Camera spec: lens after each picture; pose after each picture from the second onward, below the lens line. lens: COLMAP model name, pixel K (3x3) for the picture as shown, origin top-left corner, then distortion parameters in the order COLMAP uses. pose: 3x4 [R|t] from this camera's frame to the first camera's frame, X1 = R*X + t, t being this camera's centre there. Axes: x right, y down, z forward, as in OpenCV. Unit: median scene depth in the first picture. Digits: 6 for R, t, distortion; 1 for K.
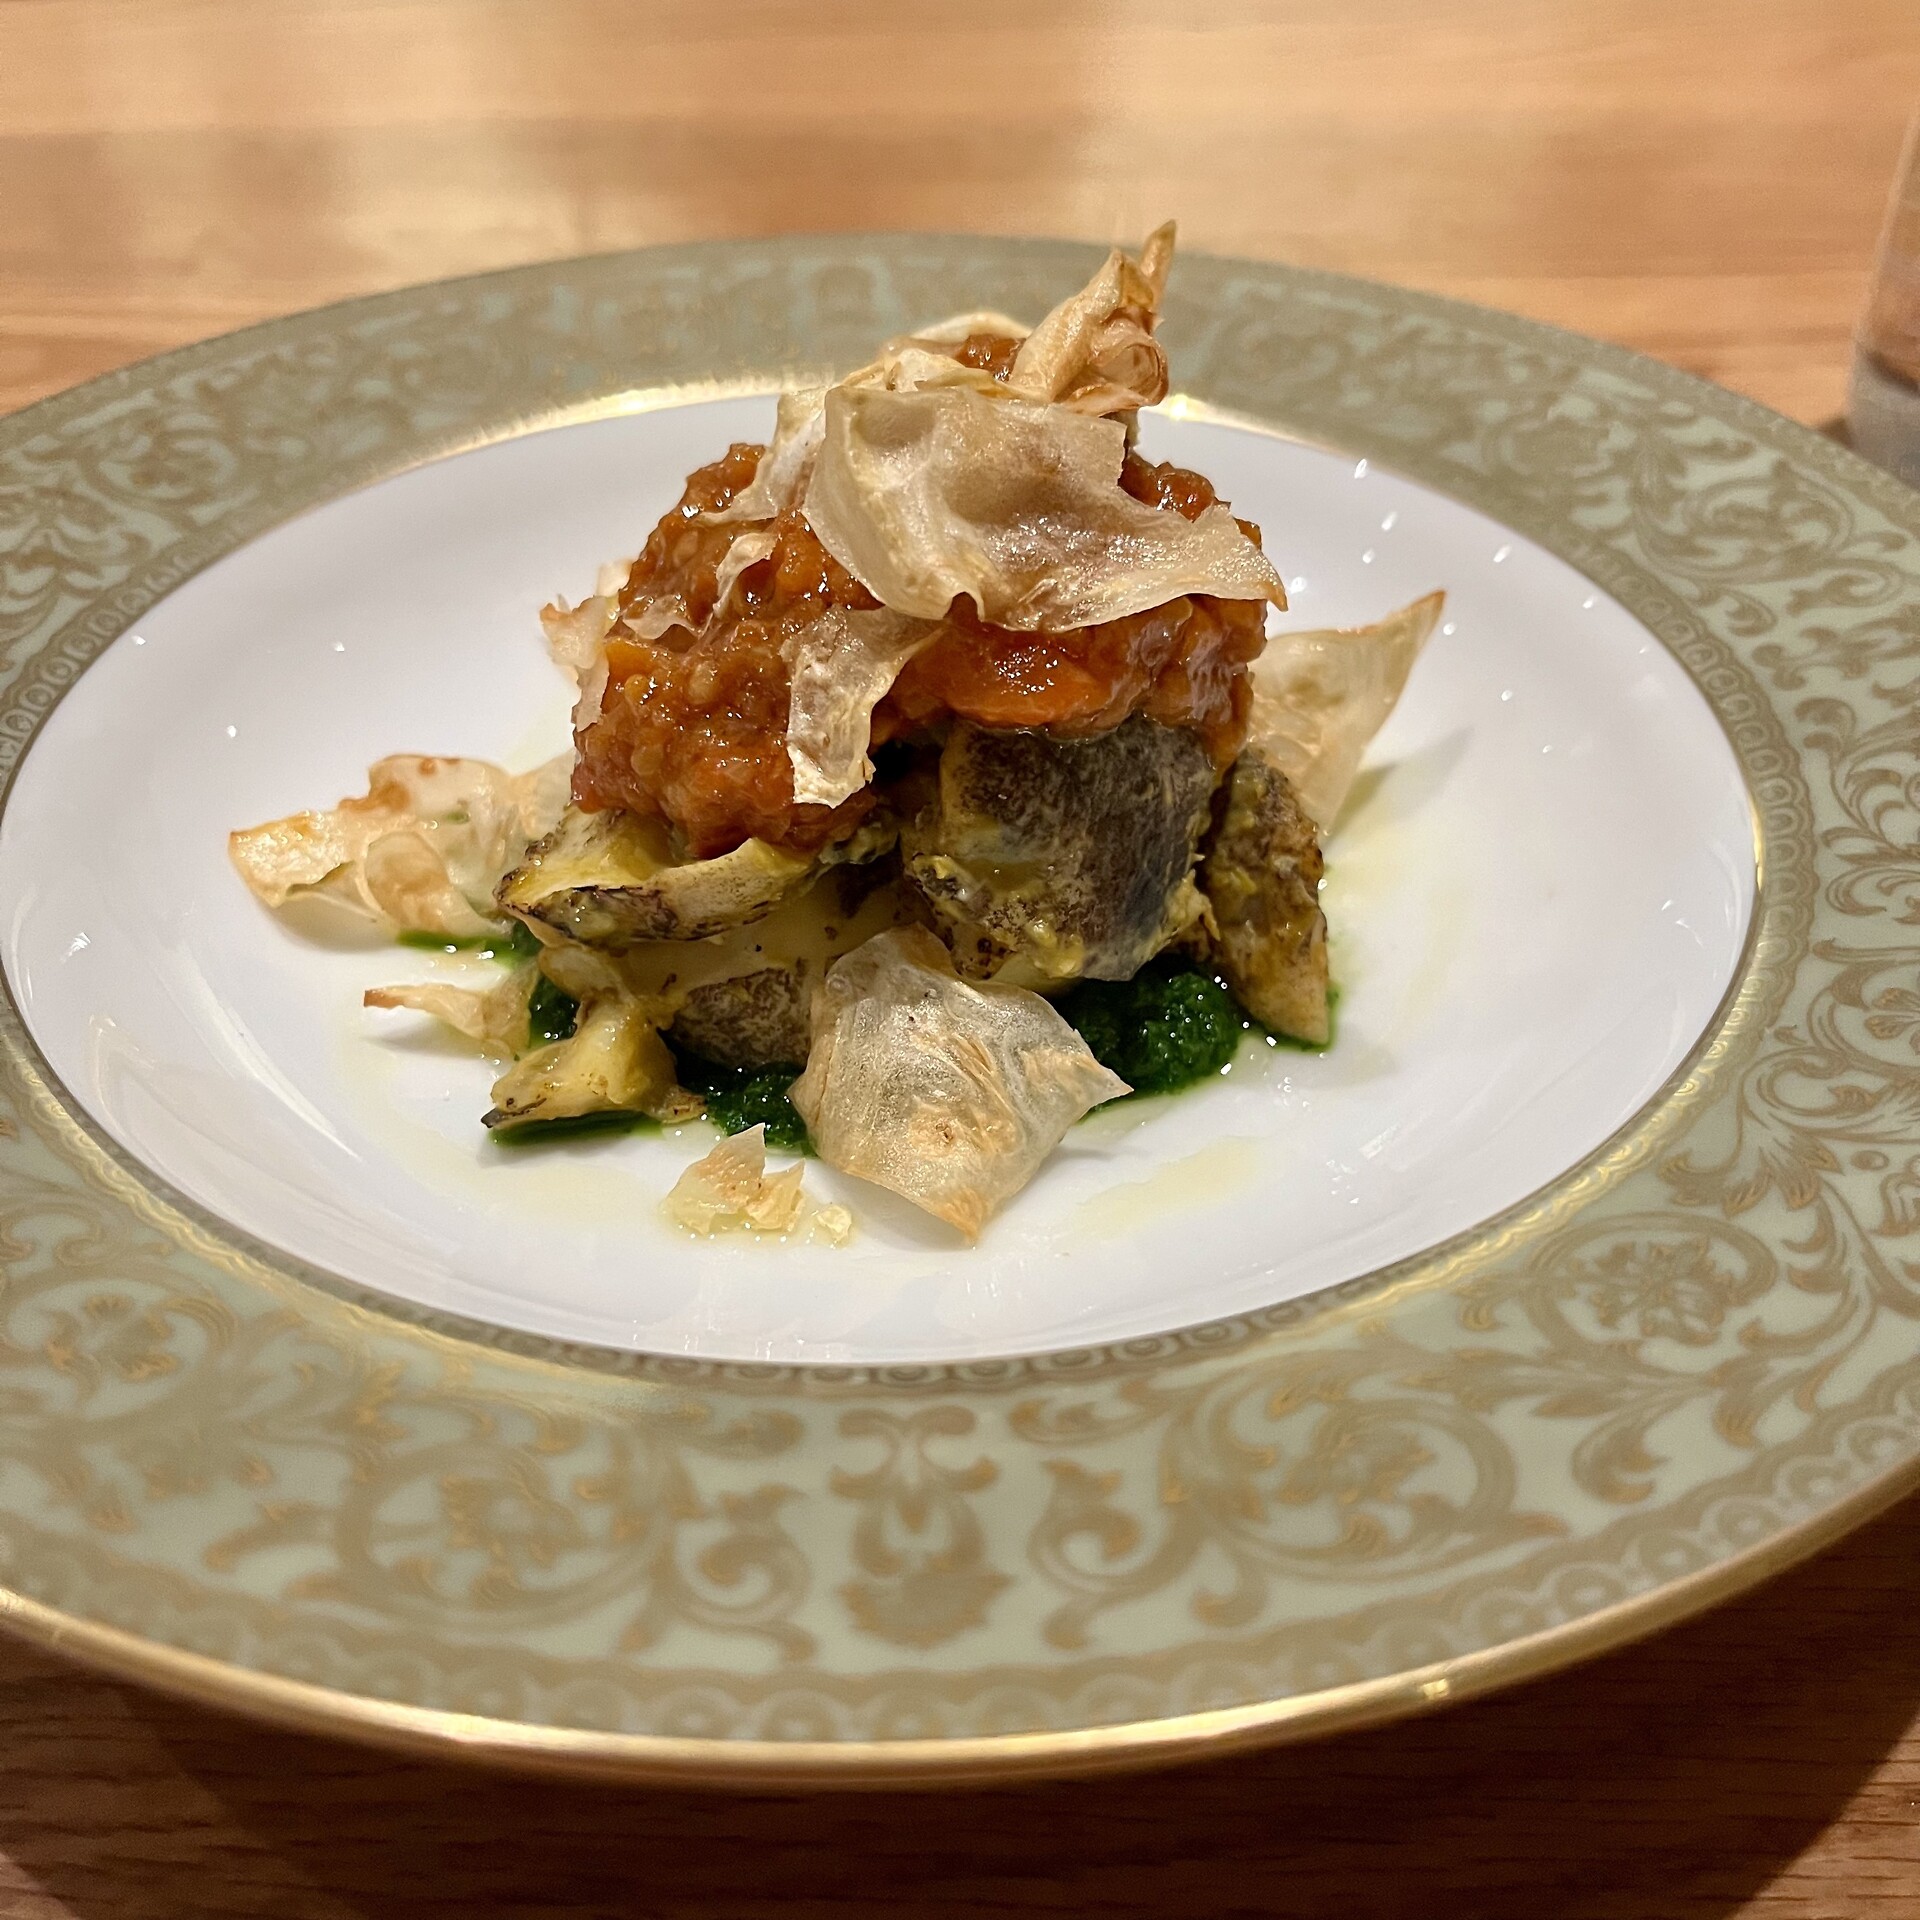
lens RADIAL K [[2075.4, 0, 962.3], [0, 2075.4, 968.2], [0, 0, 1]] dist [0.006752, 0.000000]
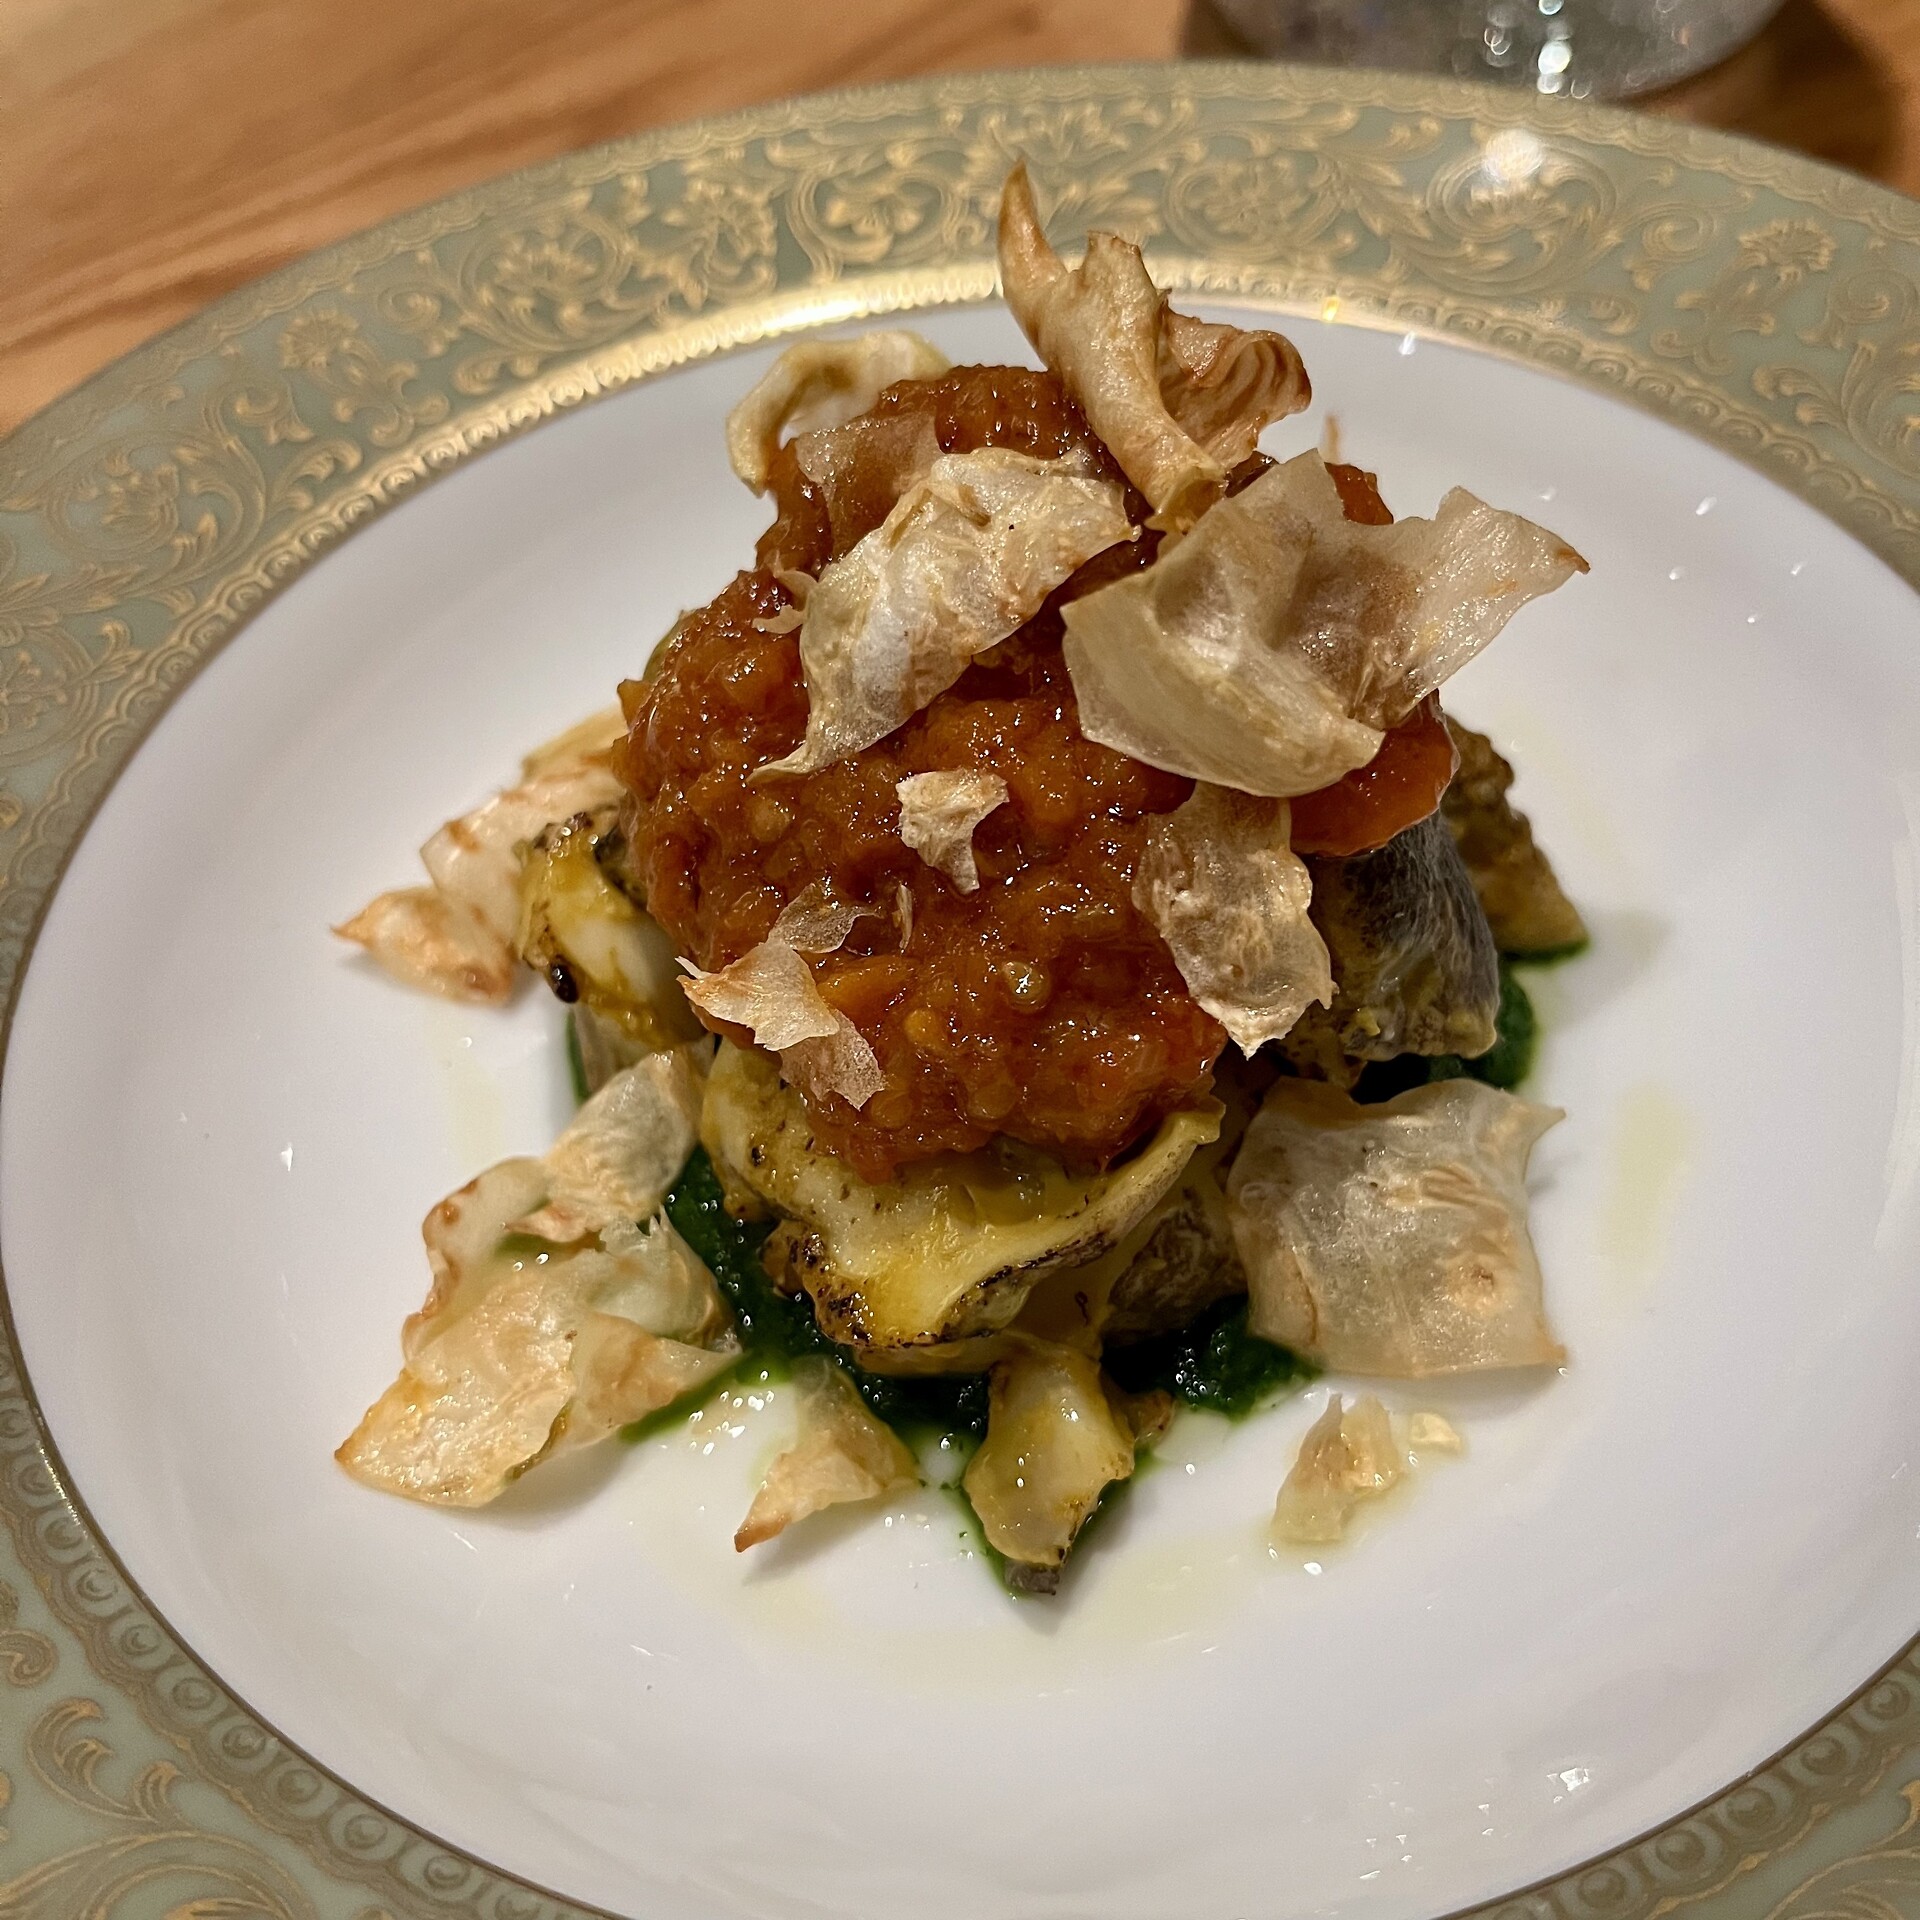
lens RADIAL K [[2075.4, 0, 955.1], [0, 2075.4, 951.5], [0, 0, 1]] dist [0.006752, 0.000000]
pose [[0.778209, -0.521635, 0.349696, -0.413445], [0.457413, 0.852351, 0.253517, -0.358084], [-0.430308, -0.037334, 0.901910, 0.312277]]
